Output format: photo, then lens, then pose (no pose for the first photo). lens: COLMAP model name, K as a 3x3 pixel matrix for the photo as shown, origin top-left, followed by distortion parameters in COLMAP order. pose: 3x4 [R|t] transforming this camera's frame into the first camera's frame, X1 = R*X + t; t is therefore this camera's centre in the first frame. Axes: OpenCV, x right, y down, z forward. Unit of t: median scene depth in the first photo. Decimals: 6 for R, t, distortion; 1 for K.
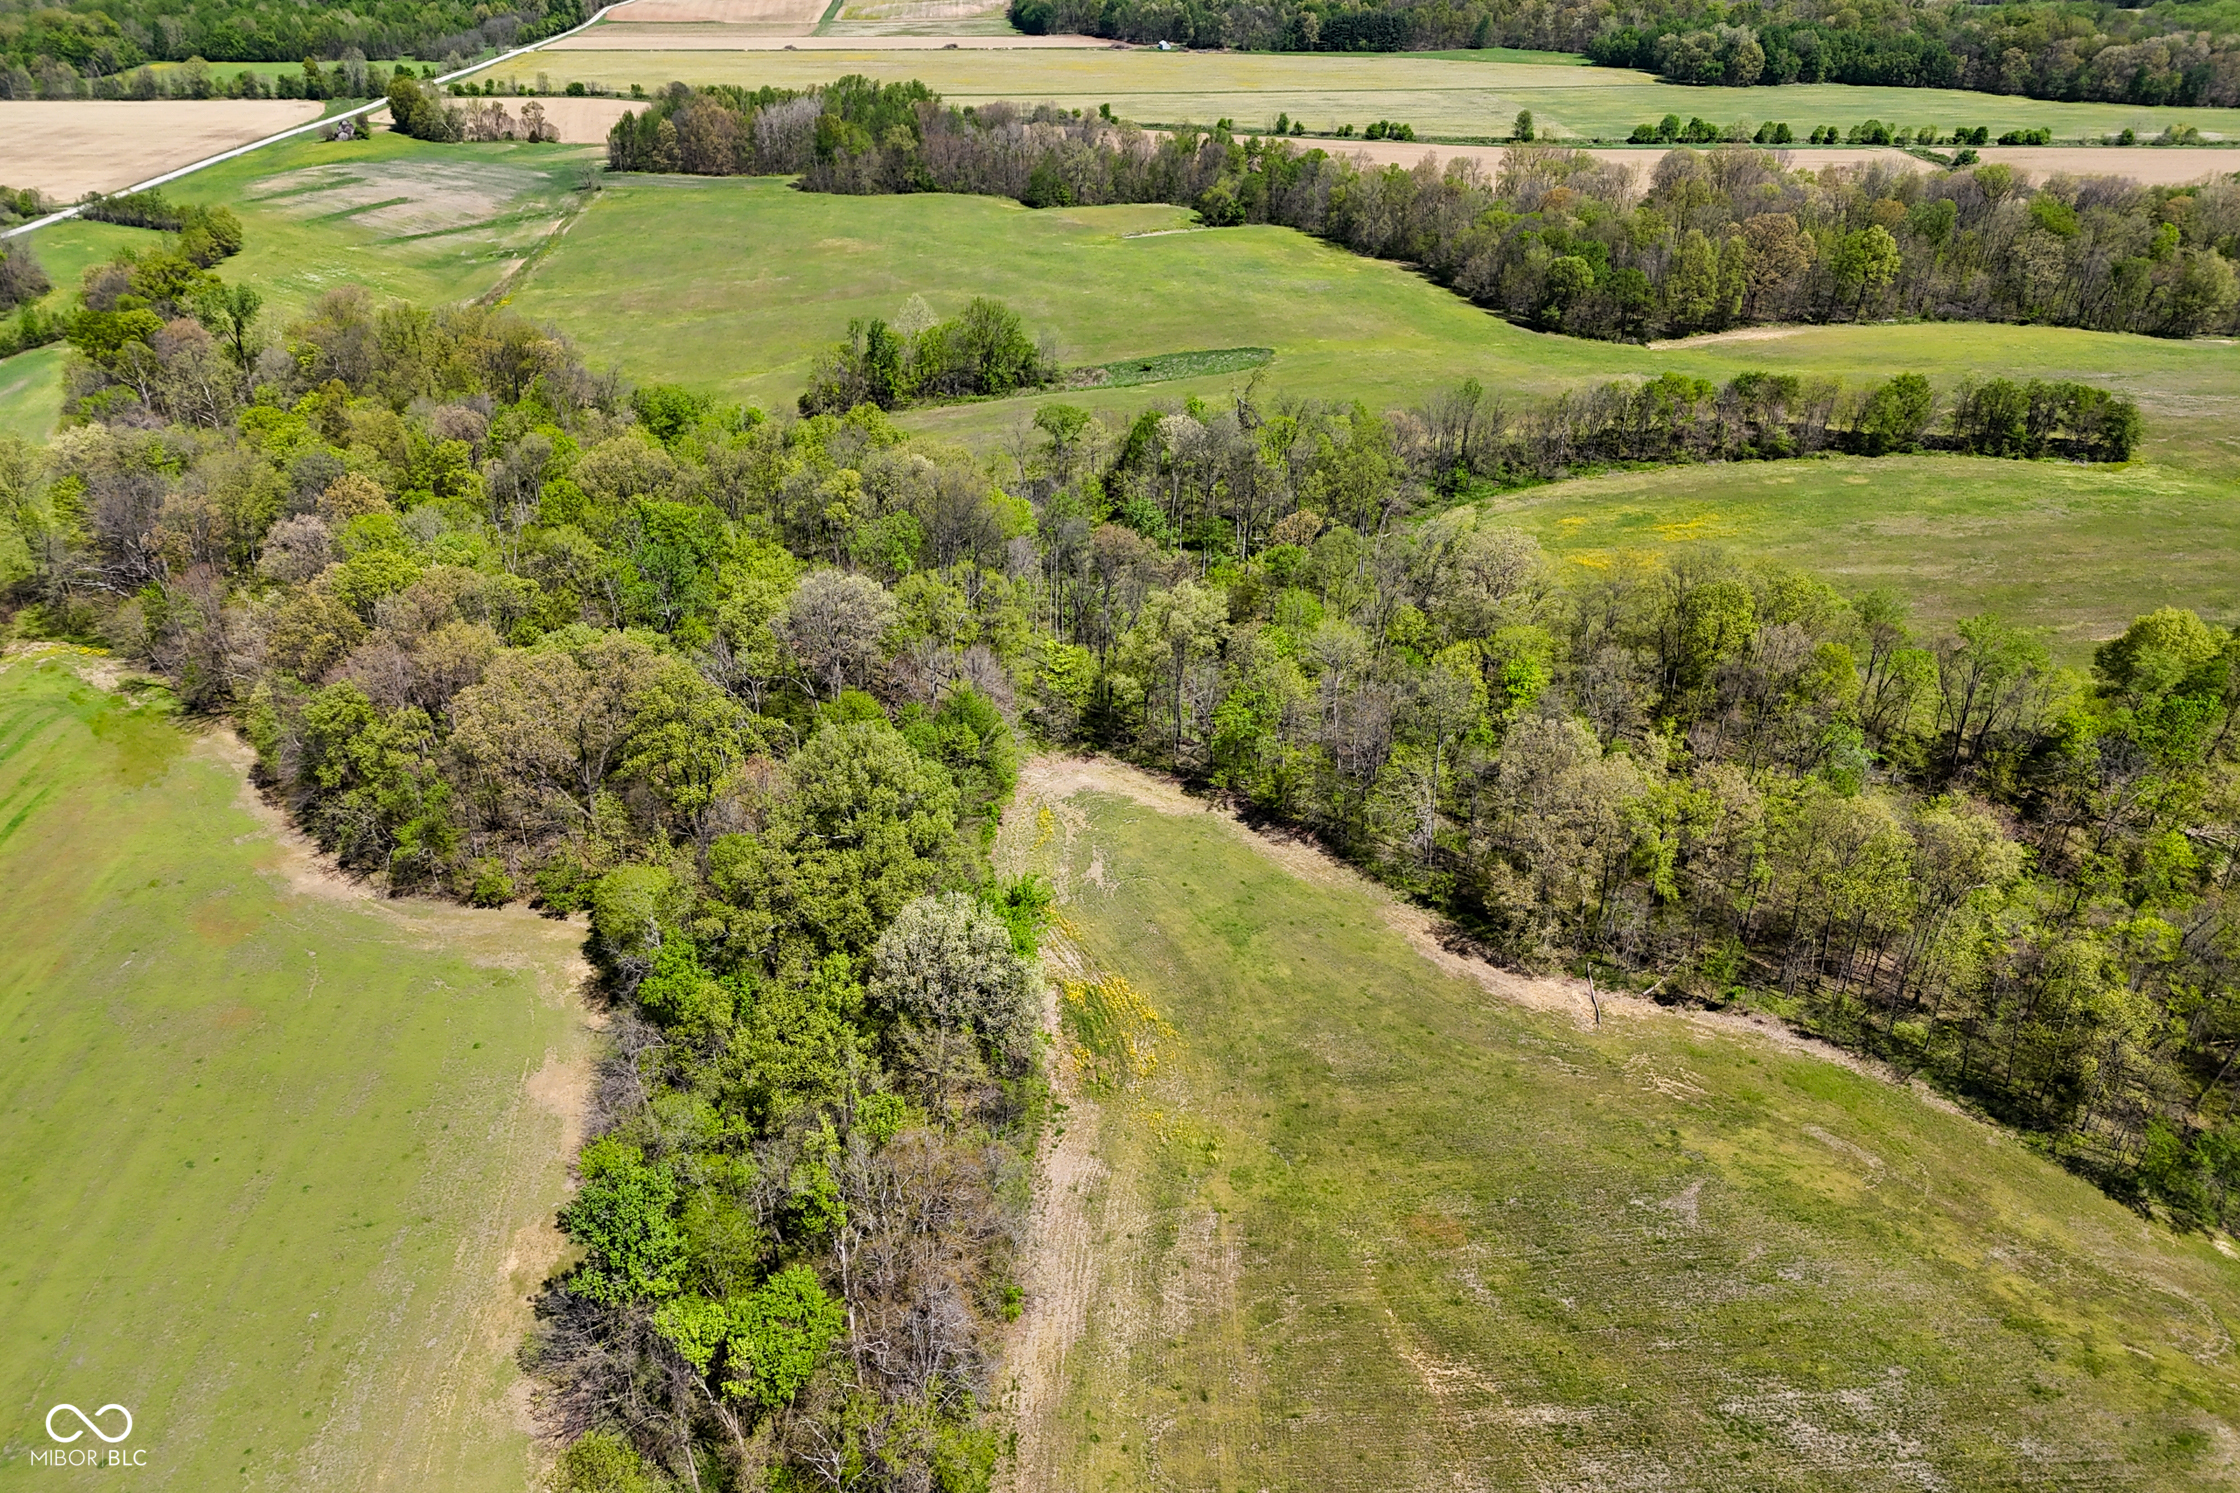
lens RADIAL K [[1643.7, 0, 1115.7], [0, 1643.7, 746.0], [0, 0, 1]] dist [0.067962, -0.055772]
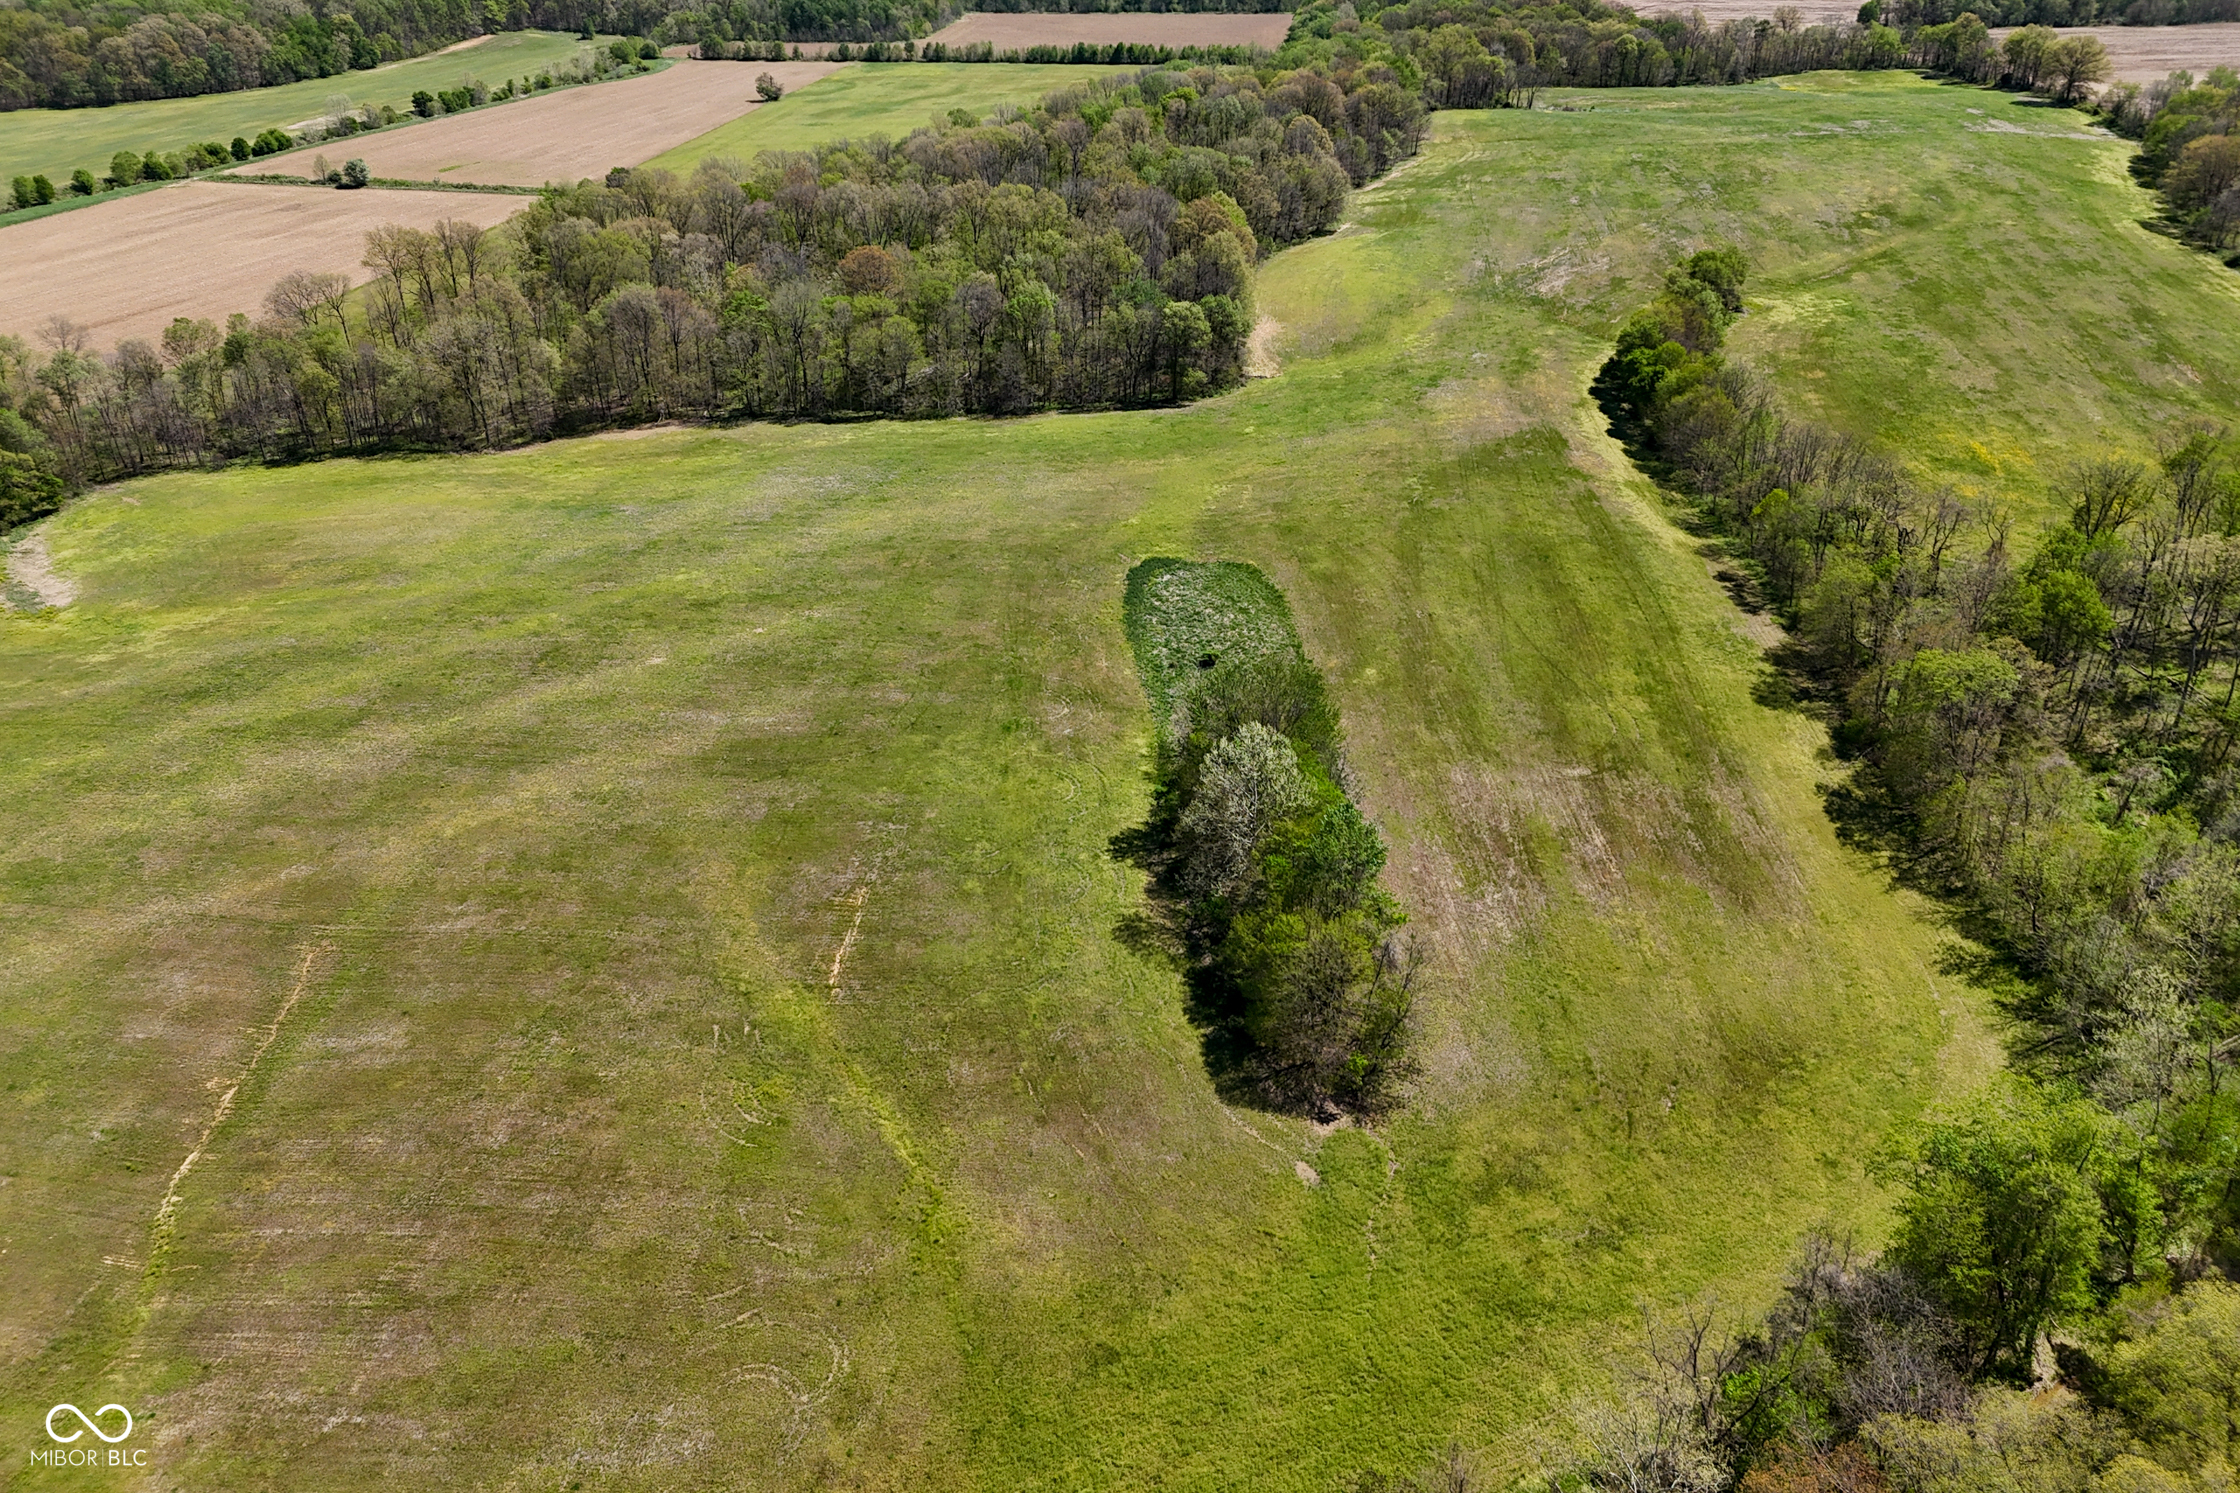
lens RADIAL K [[1643.7, 0, 1096.4], [0, 1643.7, 658.6], [0, 0, 1]] dist [0.067962, -0.055772]
pose [[0.168190, -0.435446, 0.884364, -0.408582], [0.466746, 0.825382, 0.317637, -0.362254], [-0.868251, 0.359350, 0.342063, 0.721484]]
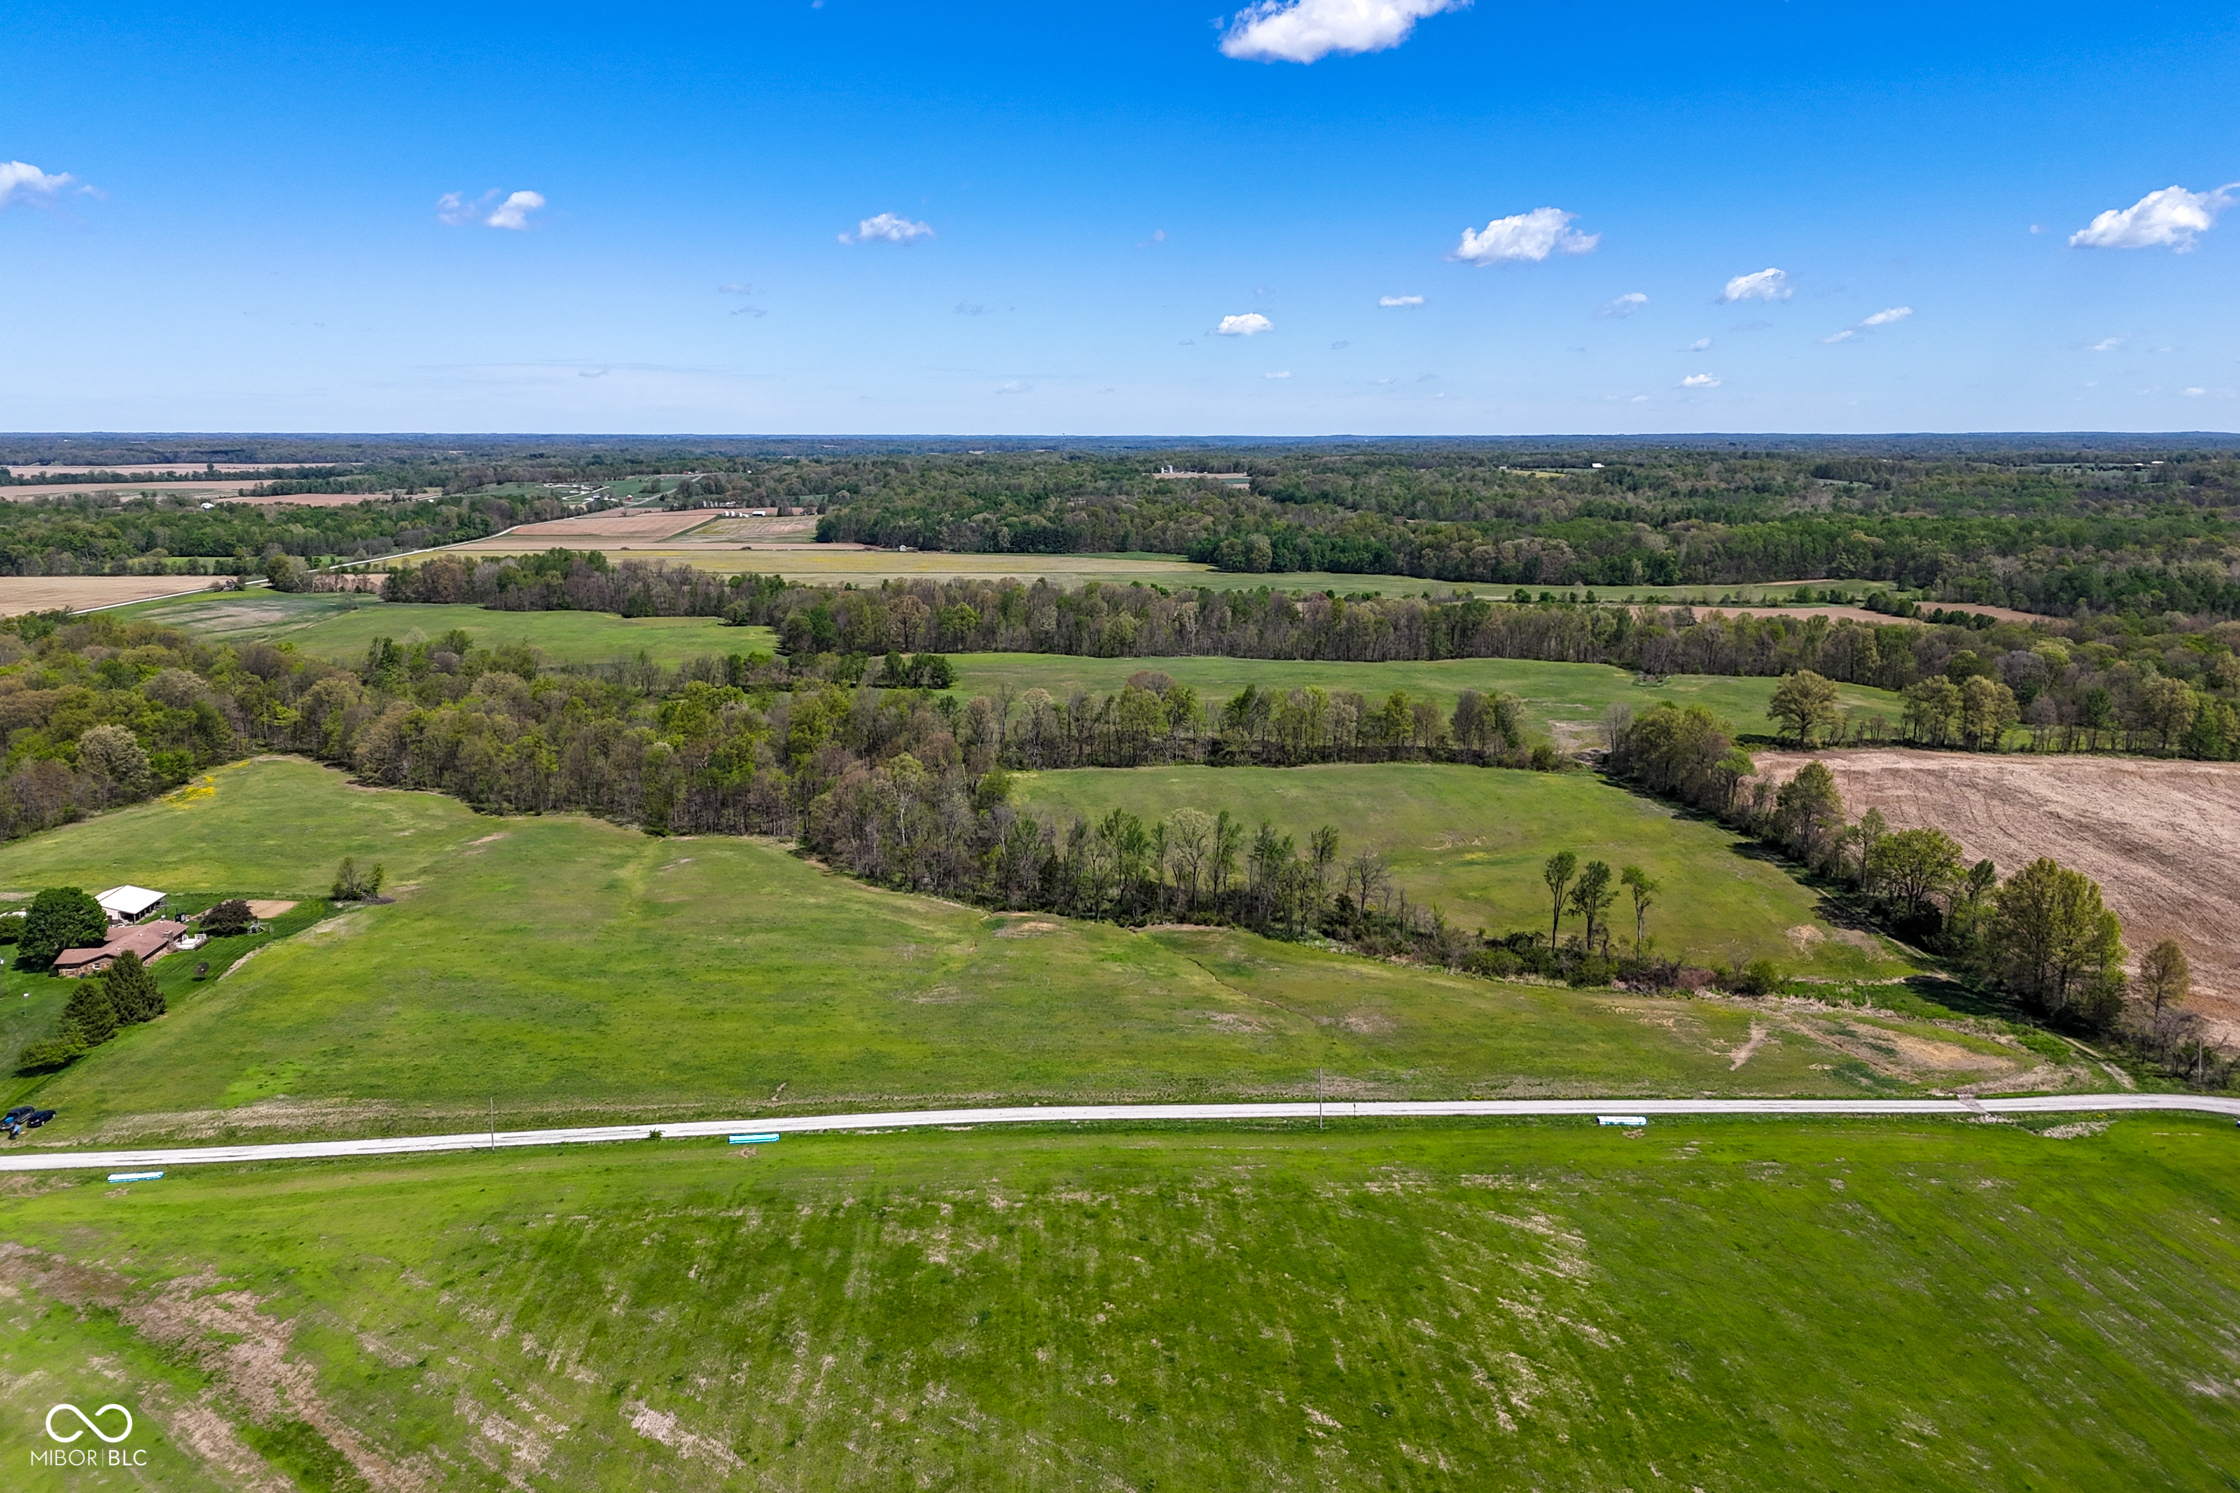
lens RADIAL K [[1643.7, 0, 1106.7], [0, 1643.7, 678.3], [0, 0, 1]] dist [0.067962, -0.055772]
pose [[0.999885, 0.004604, -0.014435, 0.550832], [-0.009162, 0.942520, -0.334023, 0.319344], [0.012068, 0.334117, 0.942454, -0.584091]]
